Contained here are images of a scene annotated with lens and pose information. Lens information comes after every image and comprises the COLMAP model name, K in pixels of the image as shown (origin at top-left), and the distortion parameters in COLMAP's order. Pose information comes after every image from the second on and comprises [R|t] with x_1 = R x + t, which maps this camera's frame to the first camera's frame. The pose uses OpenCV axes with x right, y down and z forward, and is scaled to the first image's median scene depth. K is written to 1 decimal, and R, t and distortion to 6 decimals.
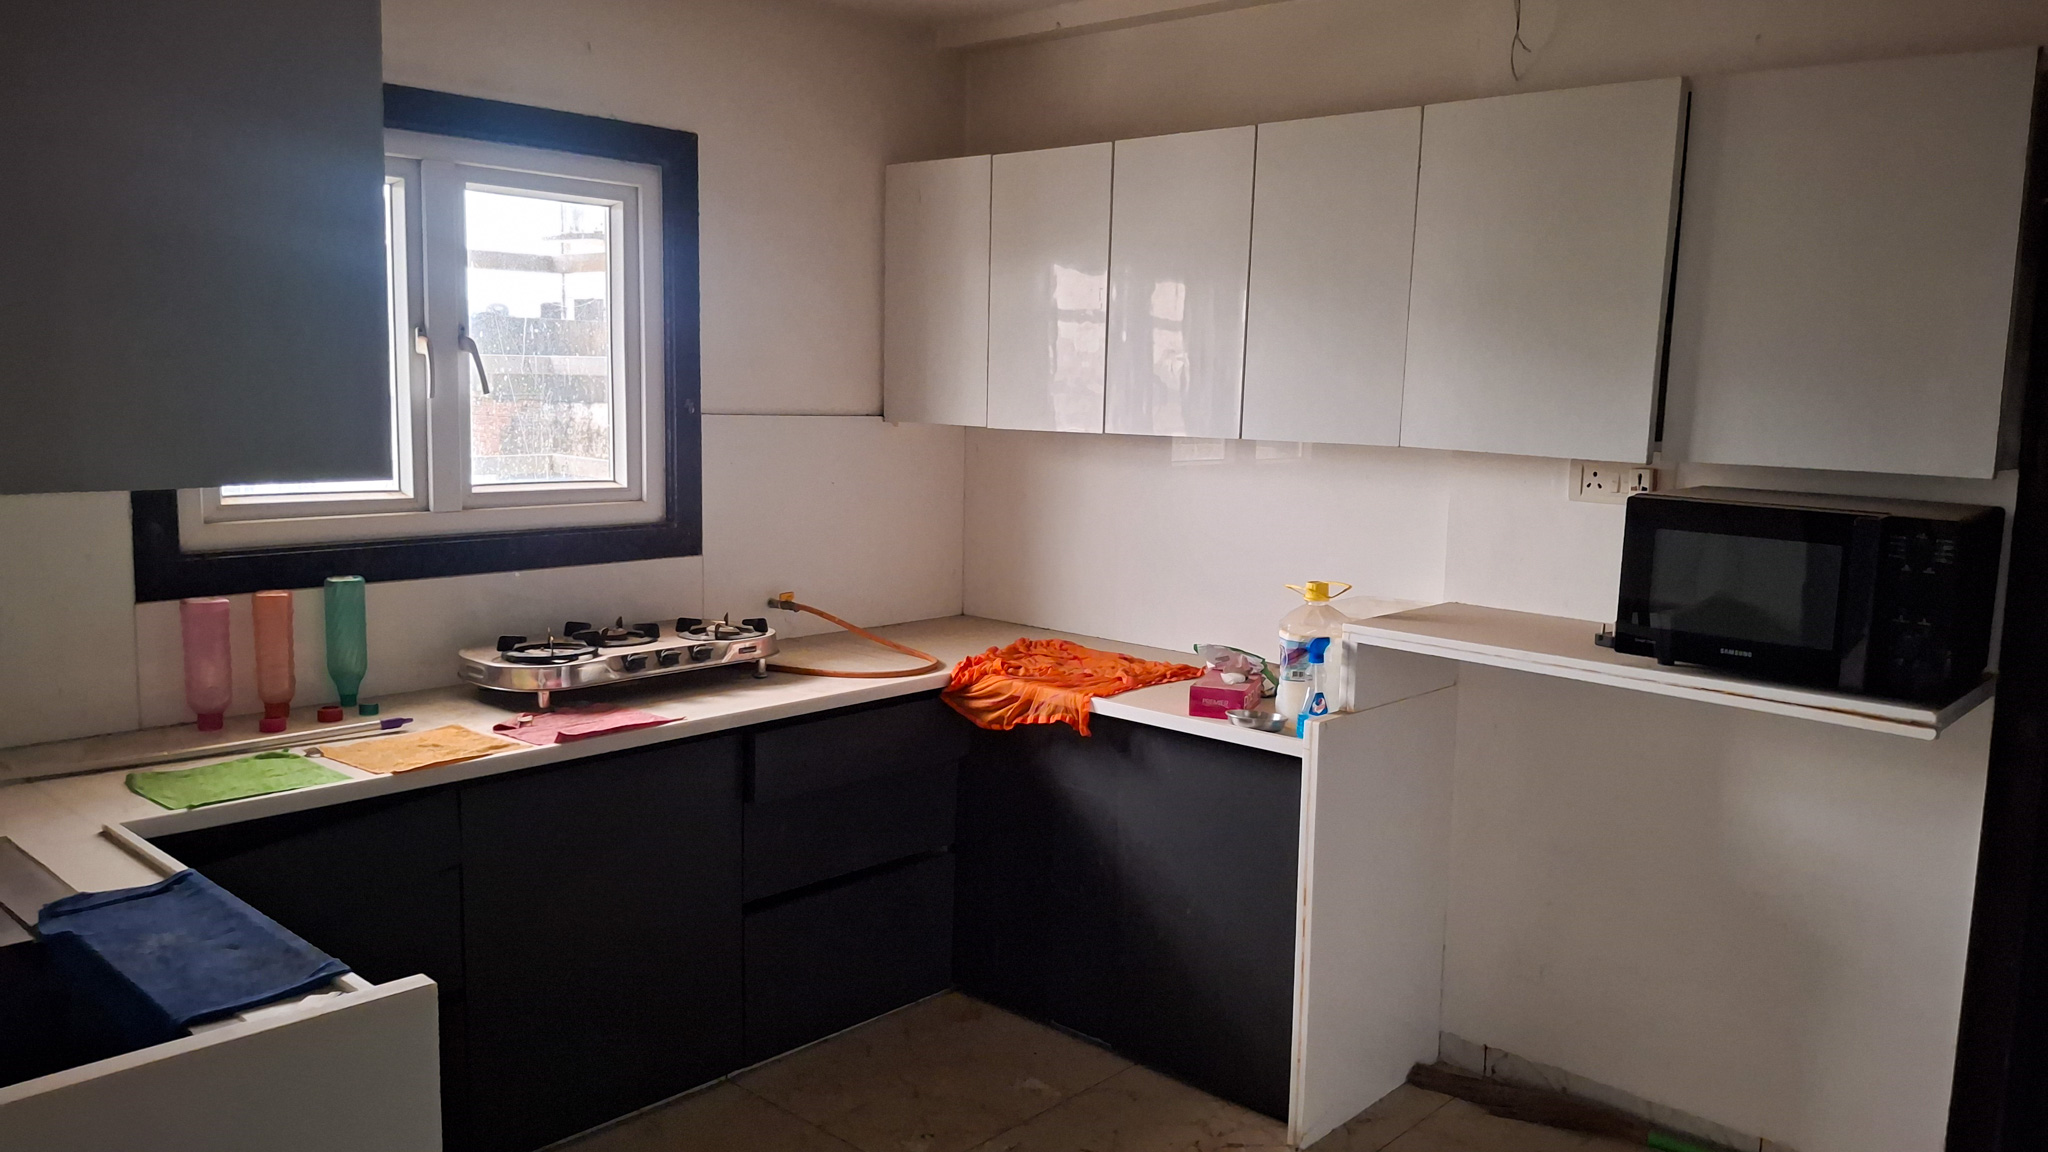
lens RADIAL K [[1539.9, 0, 1042.4], [0, 1539.9, 569.7], [0, 0, 1]] dist [0.083637, -0.164898]
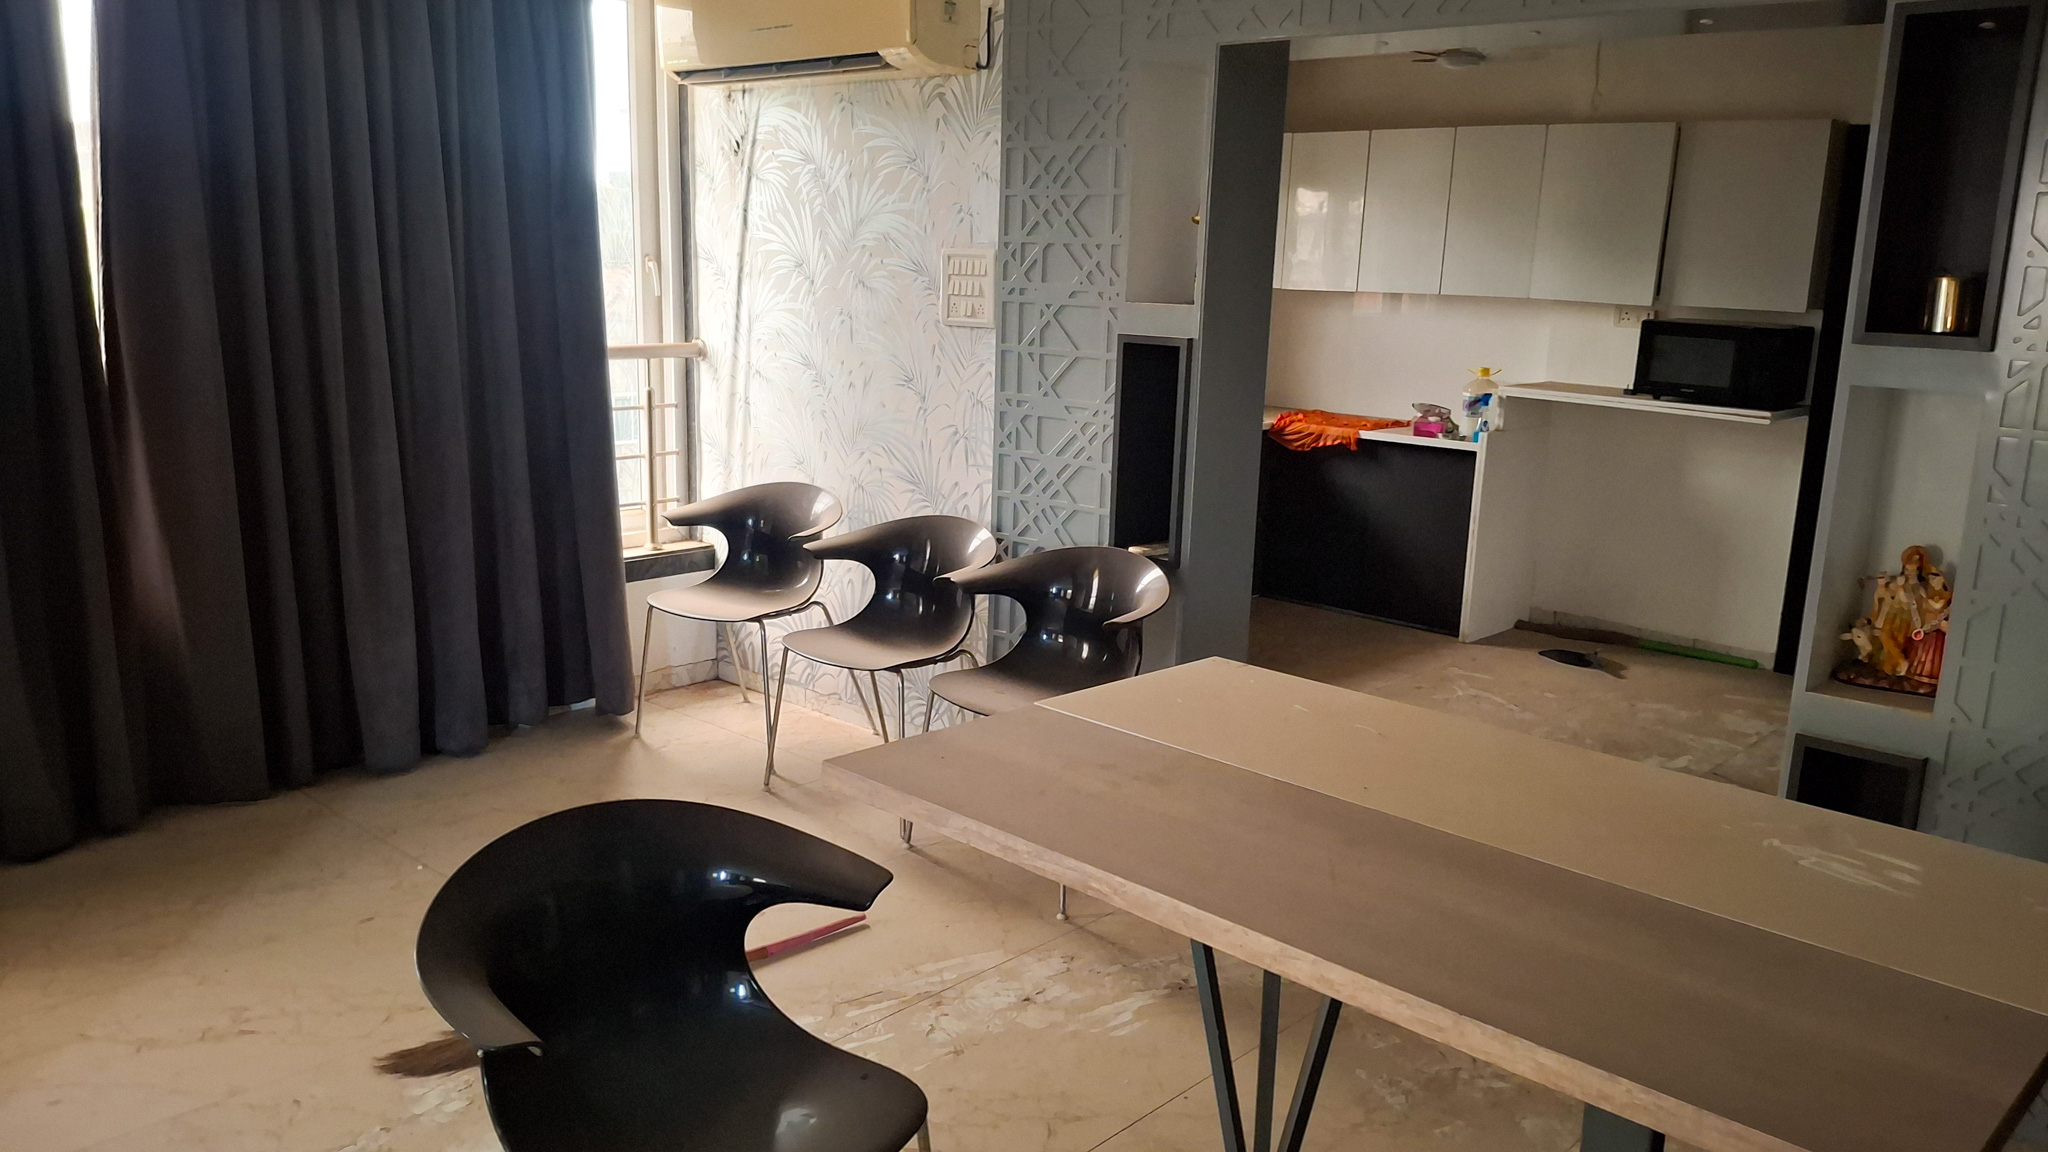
lens RADIAL K [[1522.6, 0, 1033.2], [0, 1522.6, 574.4], [0, 0, 1]] dist [0.185421, -0.441030]
pose [[0.999976, 0.001443, -0.006718, -0.400407], [-0.000770, 0.995078, 0.099094, 0.078815], [0.006828, -0.099087, 0.995055, -1.044517]]
